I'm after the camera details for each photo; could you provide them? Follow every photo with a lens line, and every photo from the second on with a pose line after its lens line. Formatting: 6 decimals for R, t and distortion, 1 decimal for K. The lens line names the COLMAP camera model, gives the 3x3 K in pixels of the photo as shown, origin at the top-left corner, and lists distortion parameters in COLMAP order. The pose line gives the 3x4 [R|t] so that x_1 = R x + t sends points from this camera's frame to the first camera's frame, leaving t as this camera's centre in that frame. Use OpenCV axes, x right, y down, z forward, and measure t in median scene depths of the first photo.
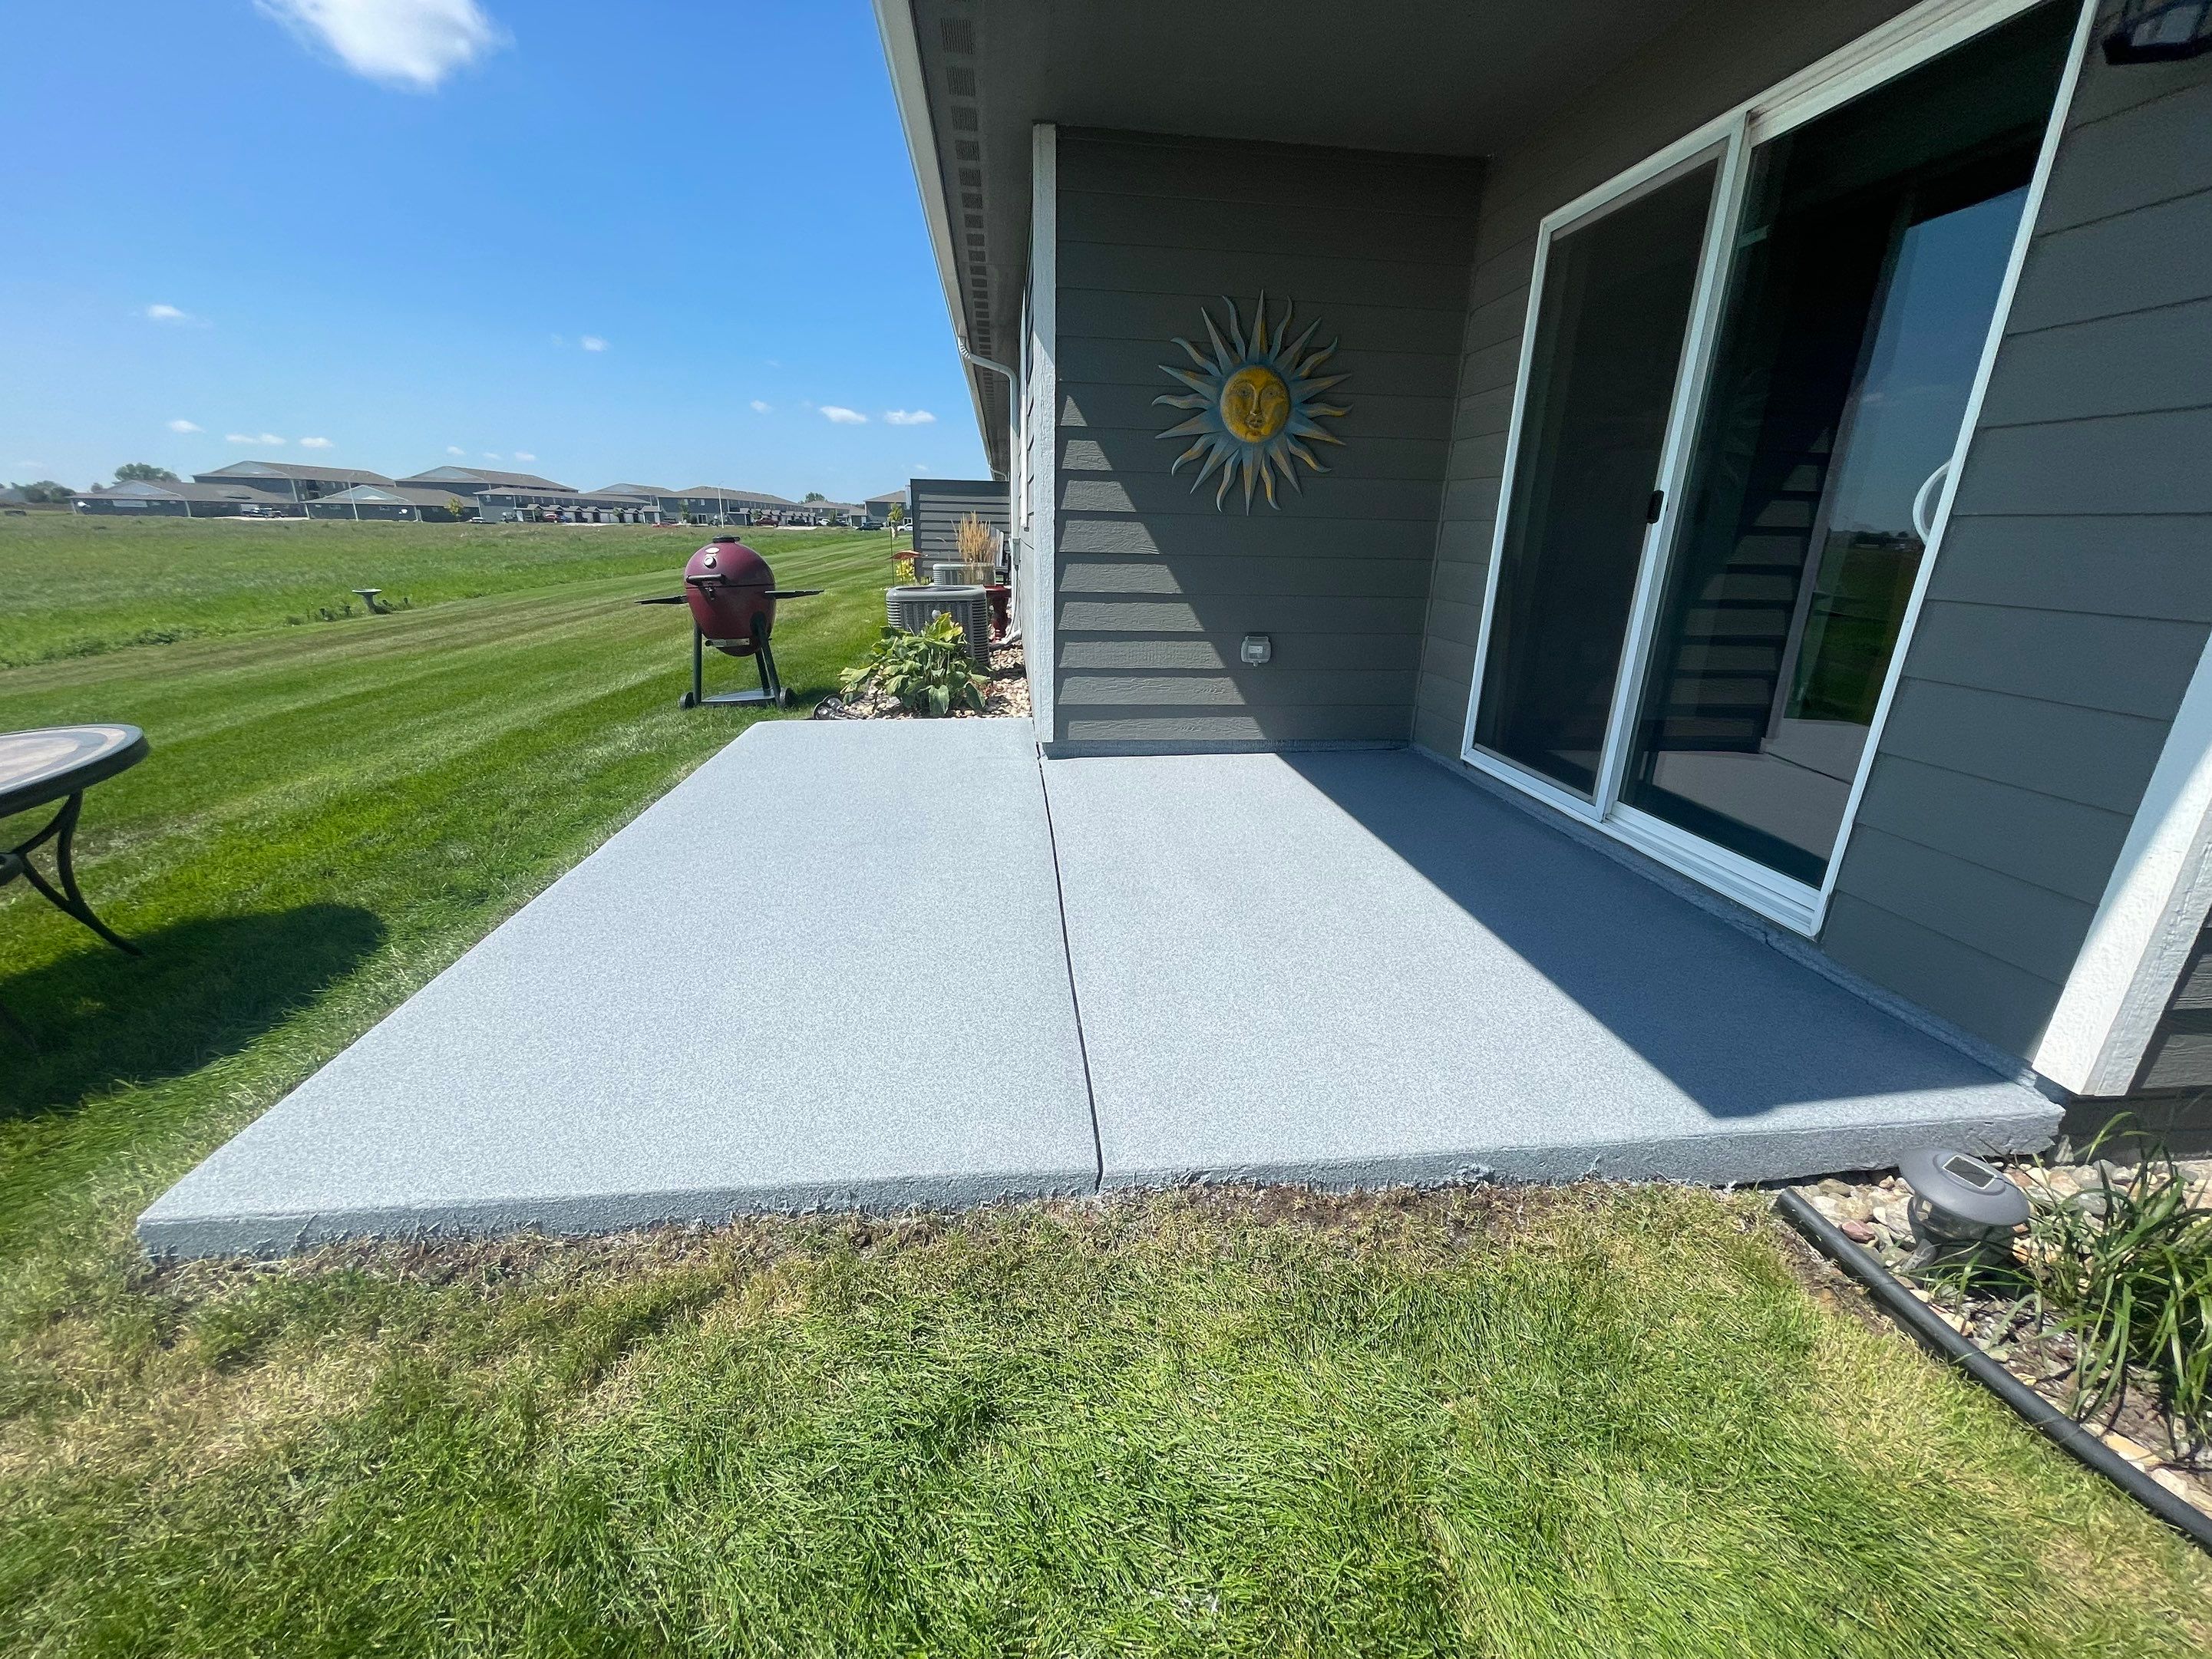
lens RADIAL K [[889.9, 0, 1110.9], [0, 889.9, 832.3], [0, 0, 1]] dist [-0.002563, -0.000561]
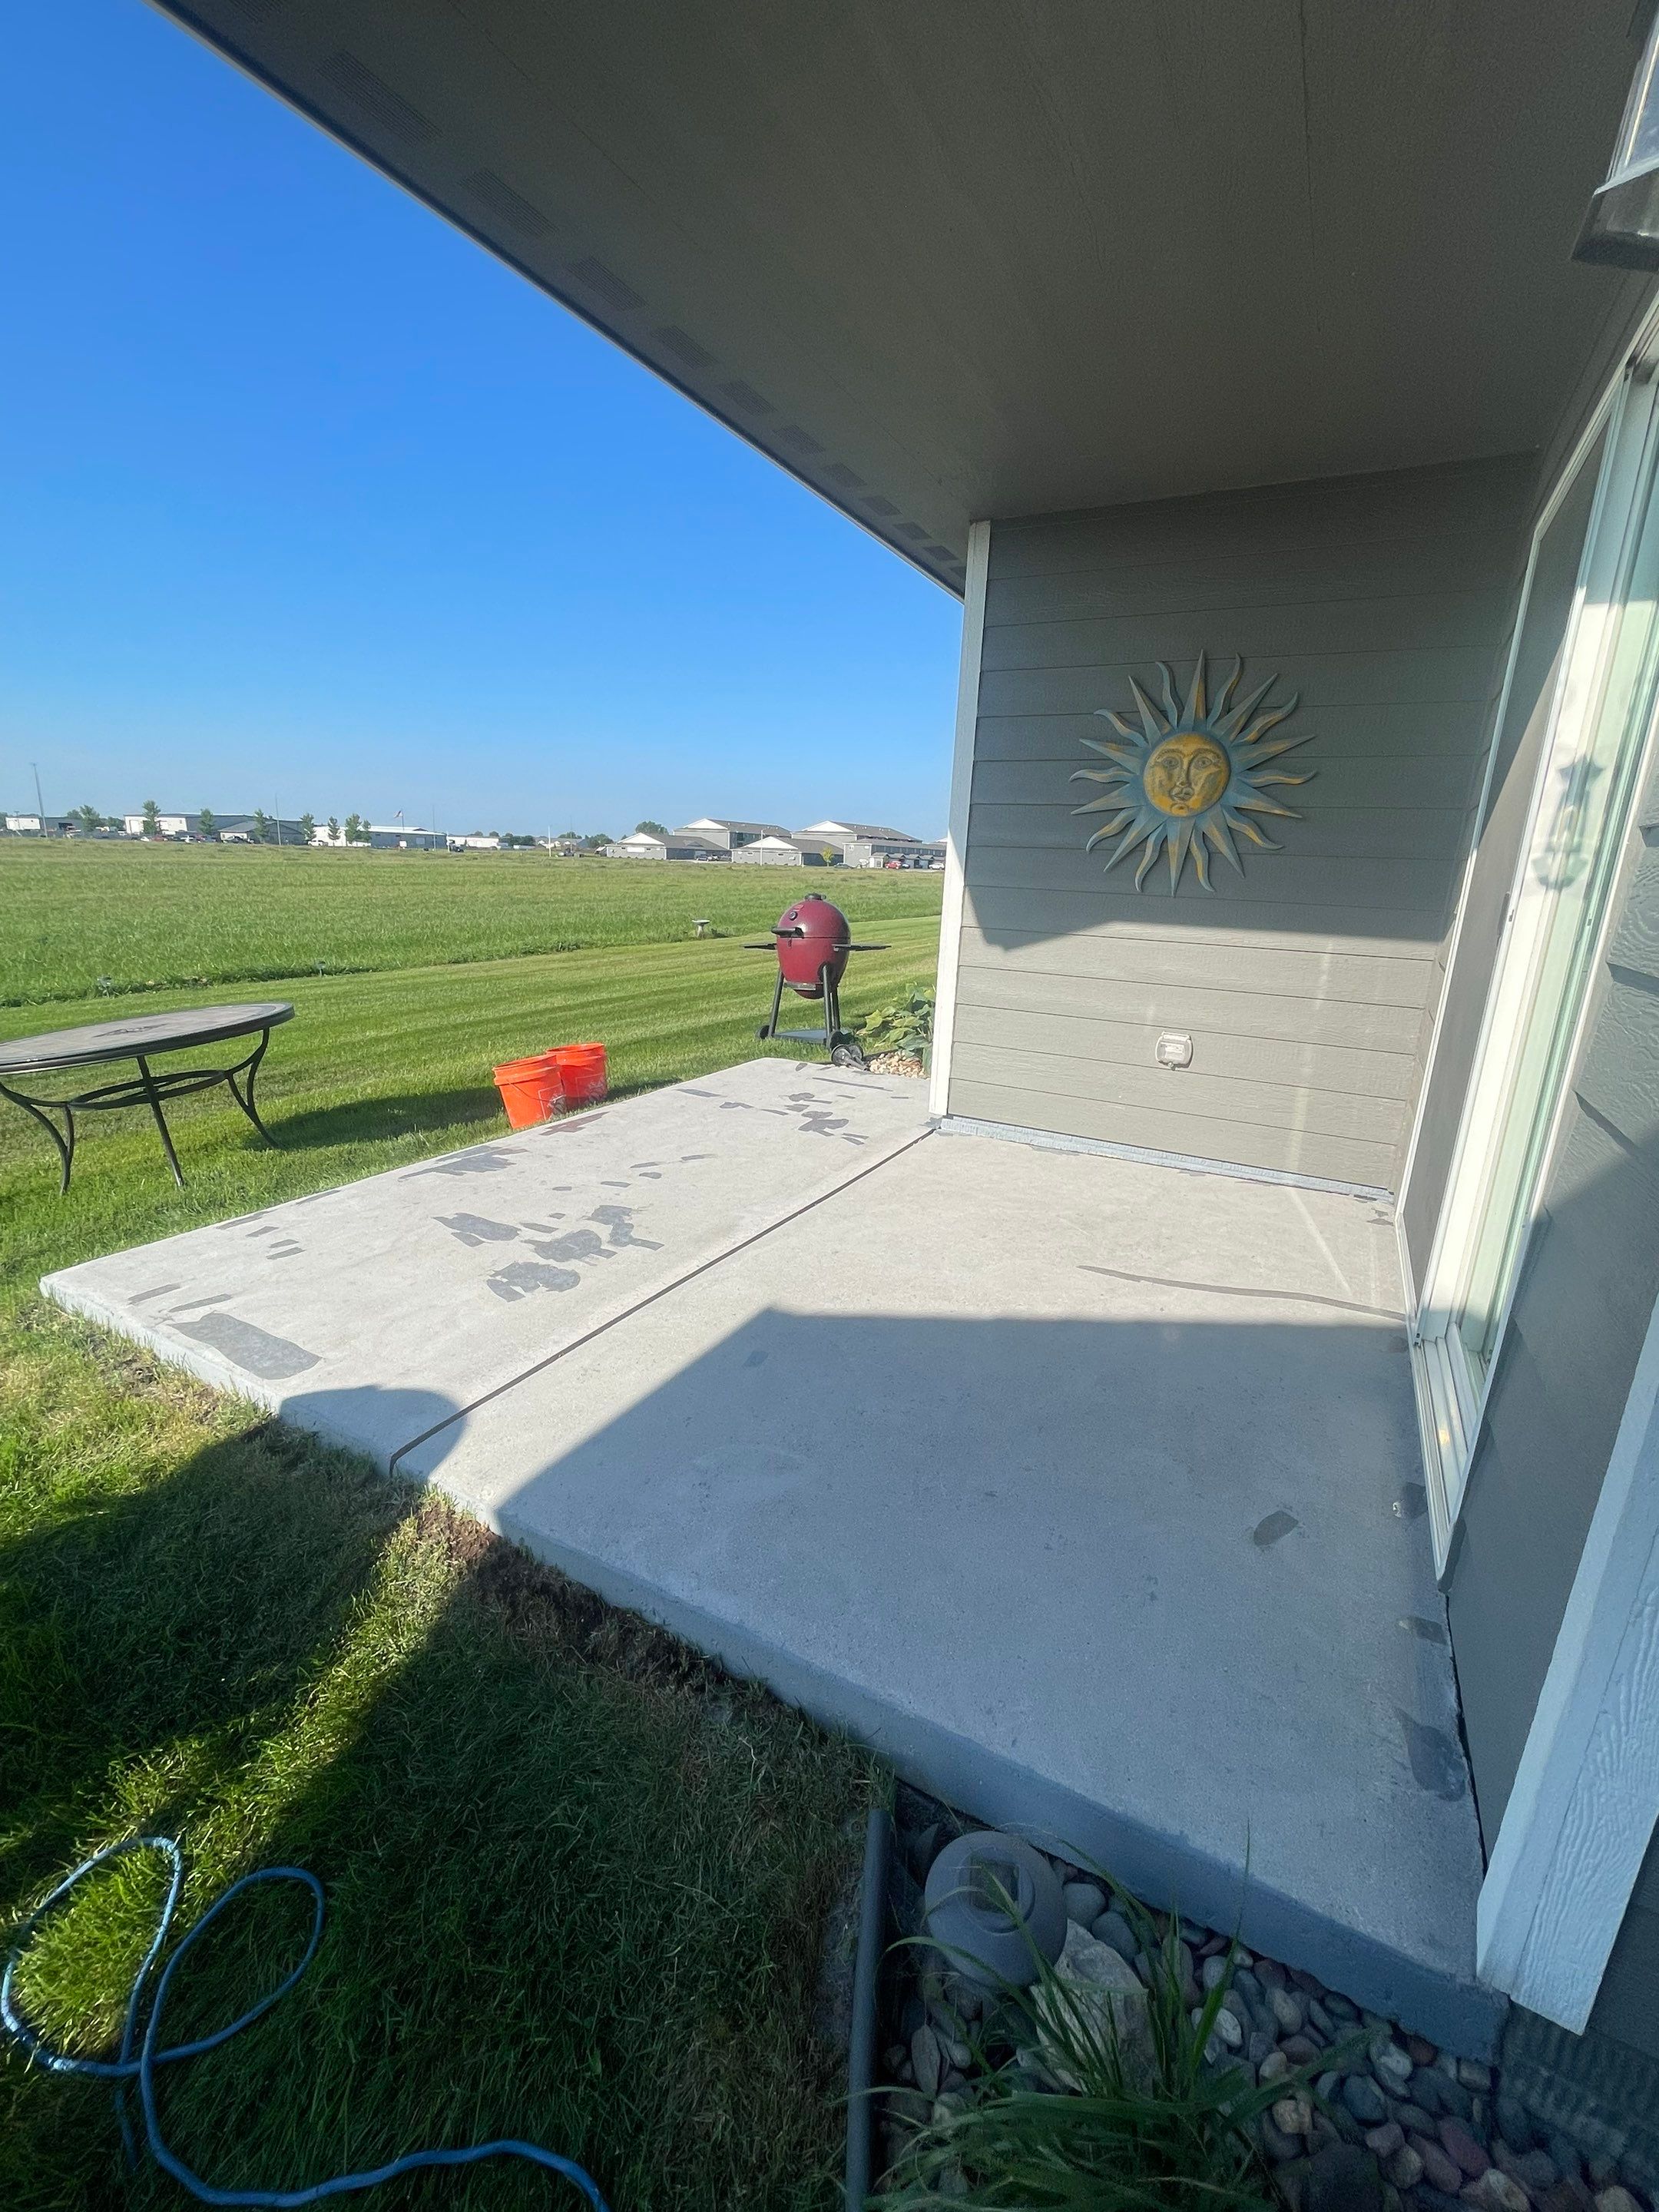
lens RADIAL K [[930.1, 0, 829.7], [0, 930.1, 1101.7], [0, 0, 1]] dist [-0.002219, -0.000461]
pose [[0.820278, 0.154253, -0.550772, 0.426679], [-0.204890, 0.978289, -0.031162, -0.063504], [0.534007, 0.138409, 0.834074, 0.089190]]
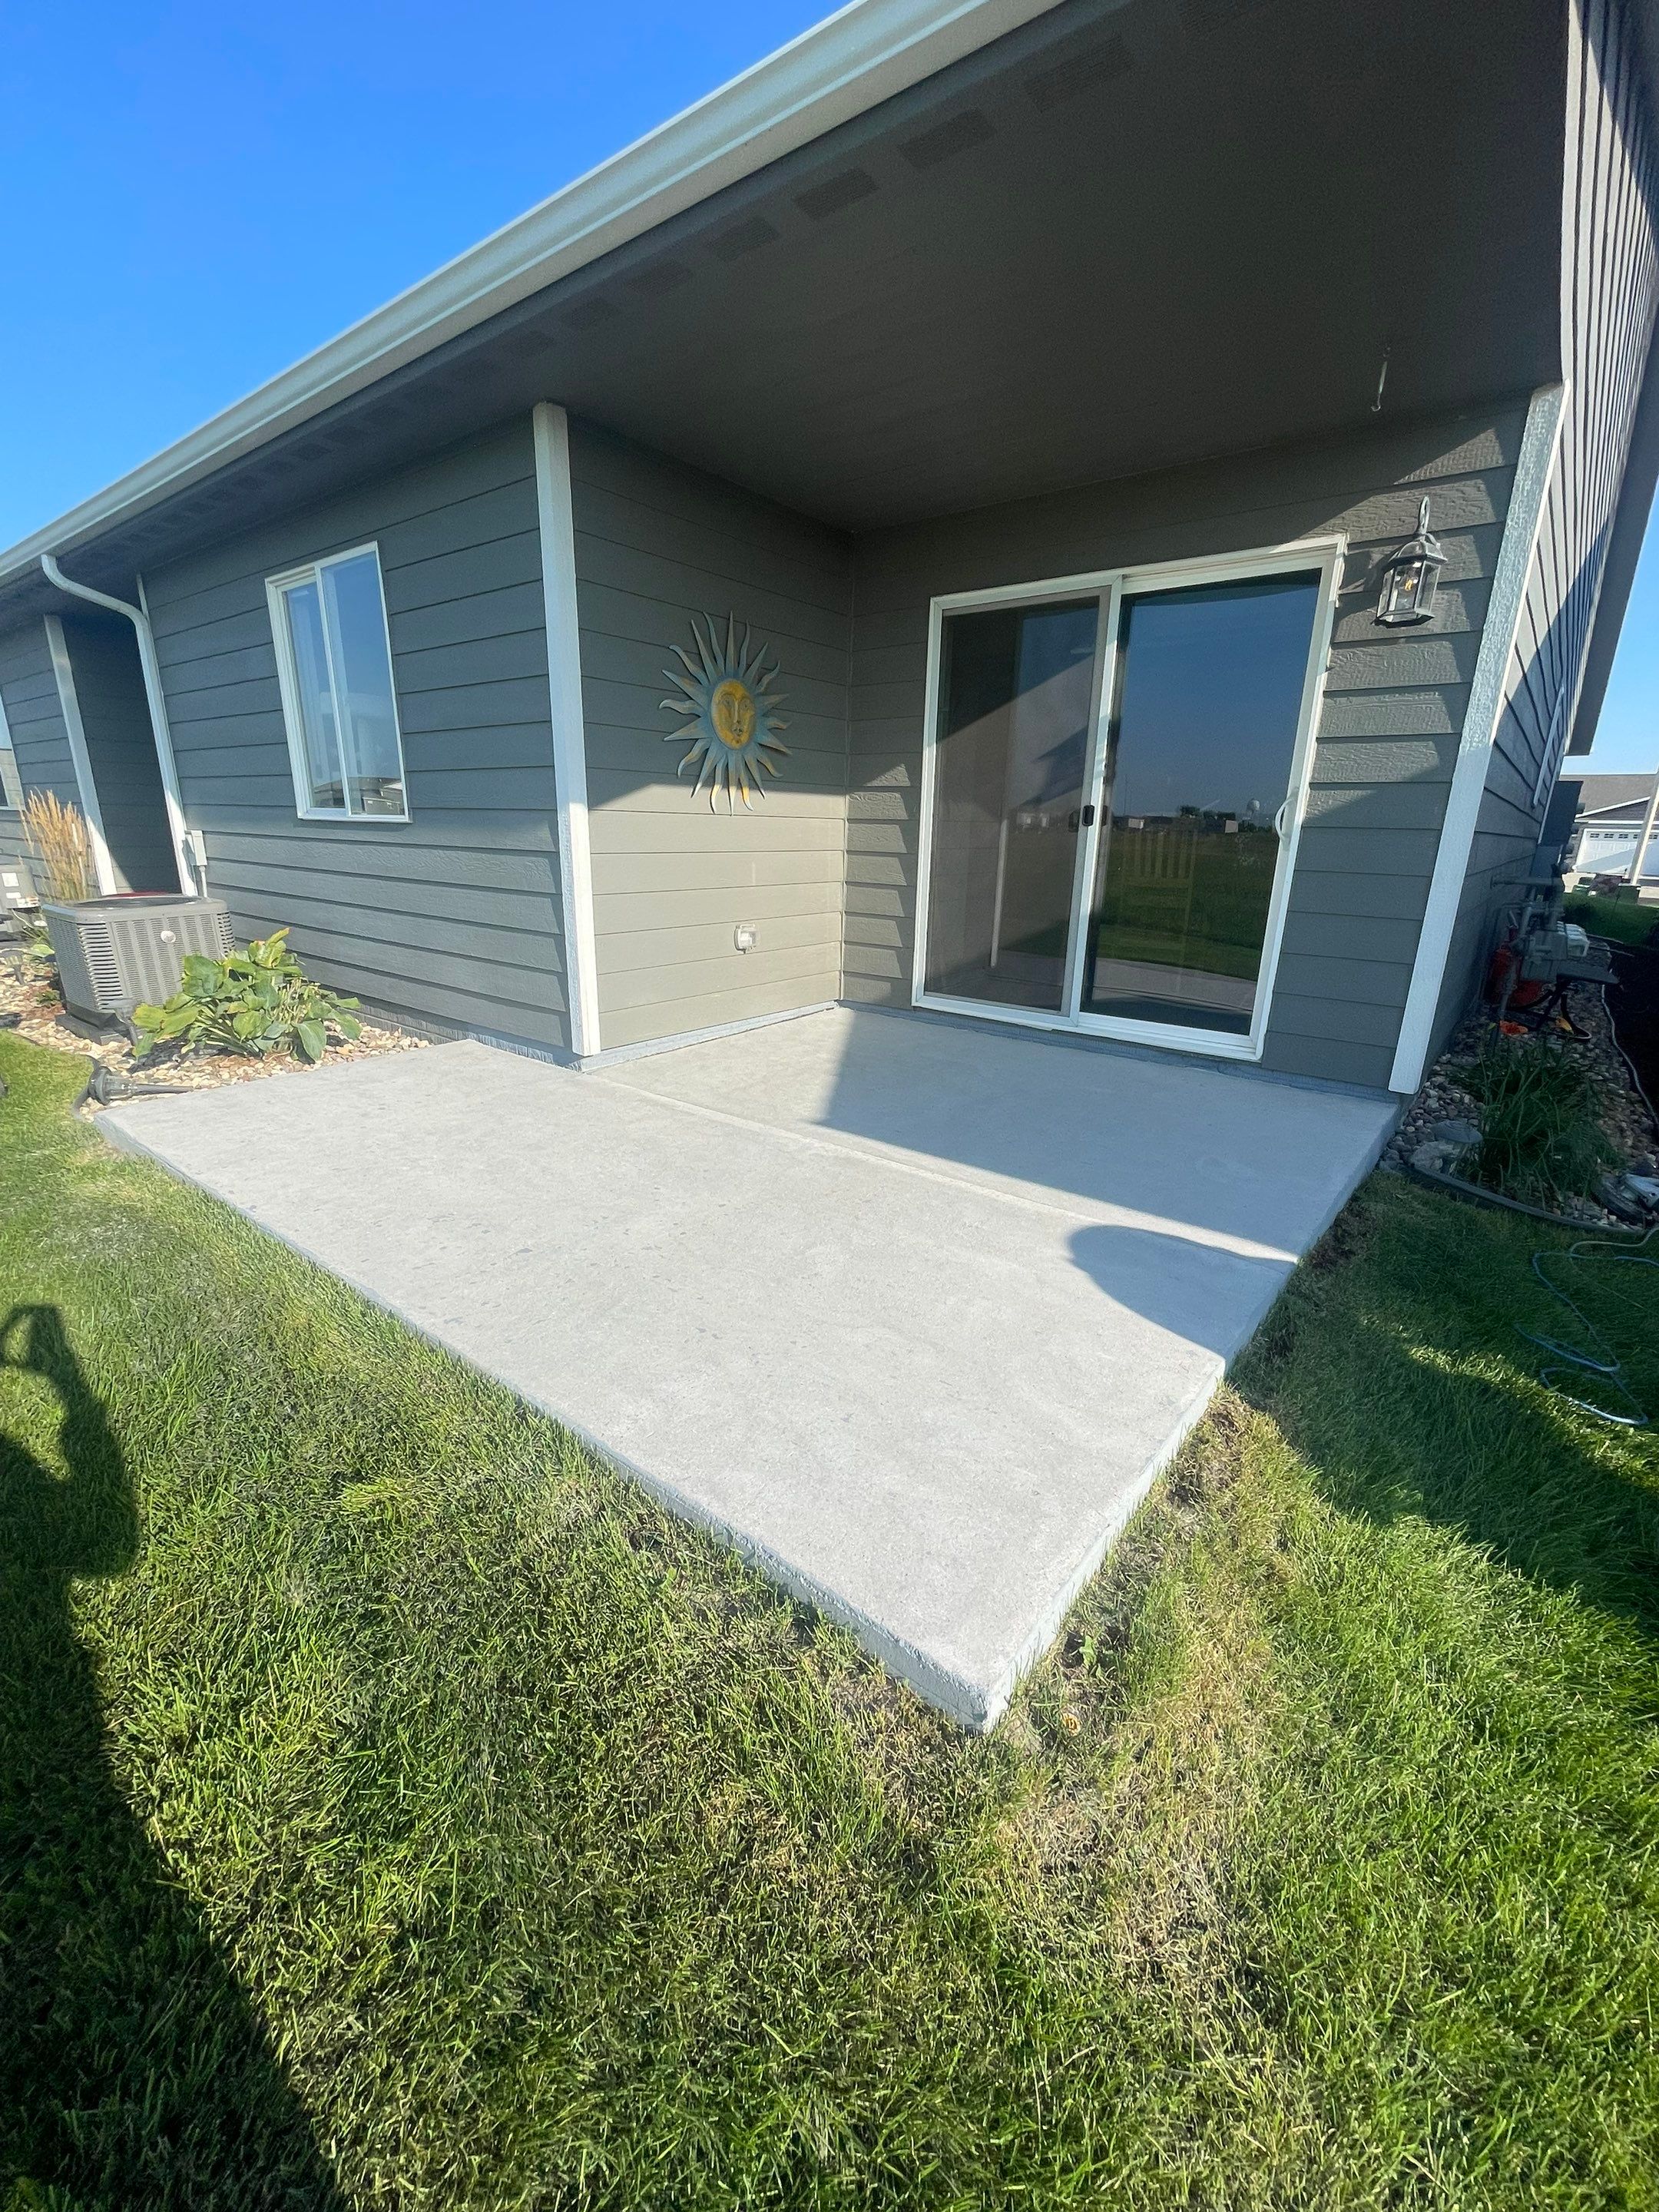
lens RADIAL K [[903.9, 0, 829.4], [0, 903.9, 1104.5], [0, 0, 1]] dist [-0.002609, -0.000118]
pose [[0.699756, -0.219440, 0.679844, -0.613308], [0.225971, 0.970781, 0.080759, -0.077199], [-0.677701, 0.097113, 0.728897, 0.155751]]
